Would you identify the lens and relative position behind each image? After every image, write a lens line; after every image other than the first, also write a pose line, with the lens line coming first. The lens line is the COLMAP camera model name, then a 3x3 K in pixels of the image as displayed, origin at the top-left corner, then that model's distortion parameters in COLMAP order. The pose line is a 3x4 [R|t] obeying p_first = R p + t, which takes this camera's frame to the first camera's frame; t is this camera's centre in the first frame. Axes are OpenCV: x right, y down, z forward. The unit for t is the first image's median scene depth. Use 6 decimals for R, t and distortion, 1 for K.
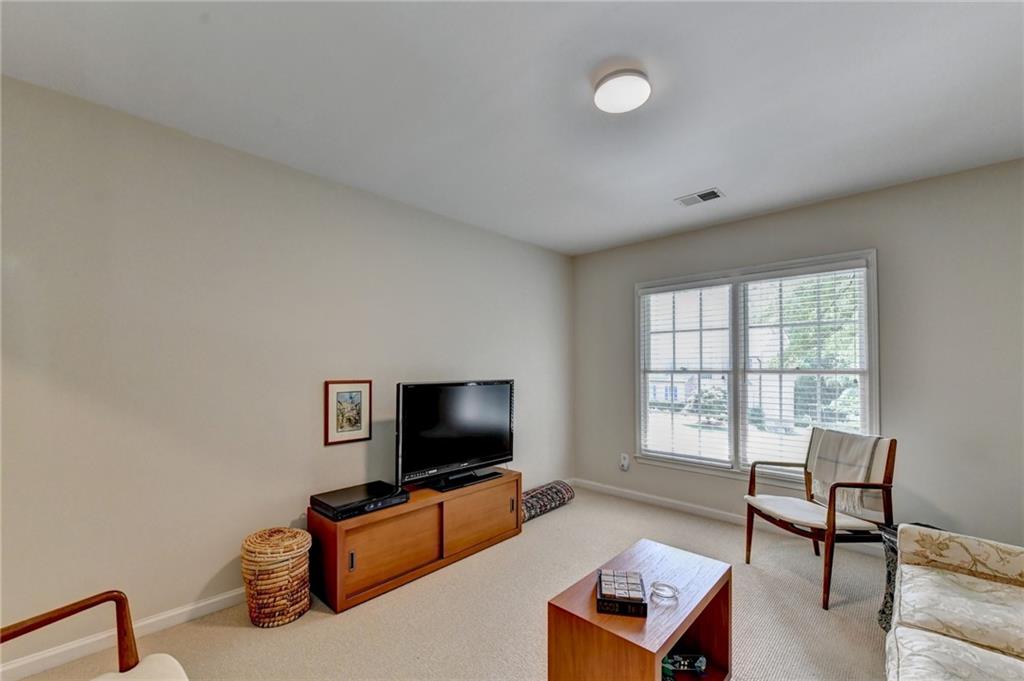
lens RADIAL K [[422.5, 0, 532.1], [0, 422.5, 362.9], [0, 0, 1]] dist [-0.001450, -0.000364]
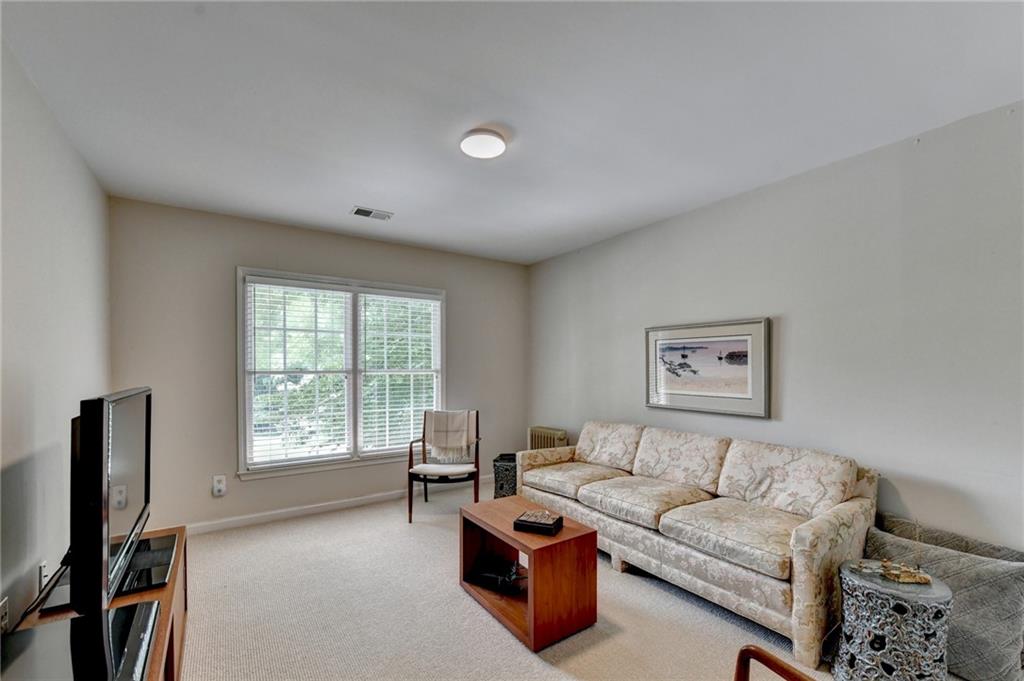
lens RADIAL K [[427.8, 0, 514.1], [0, 427.8, 367.7], [0, 0, 1]] dist [-0.002286, -0.000140]
pose [[0.241226, 0.003503, 0.970463, -0.512671], [-0.007870, 0.999968, -0.001653, 0.008906], [-0.970437, -0.007239, 0.241246, 0.310501]]
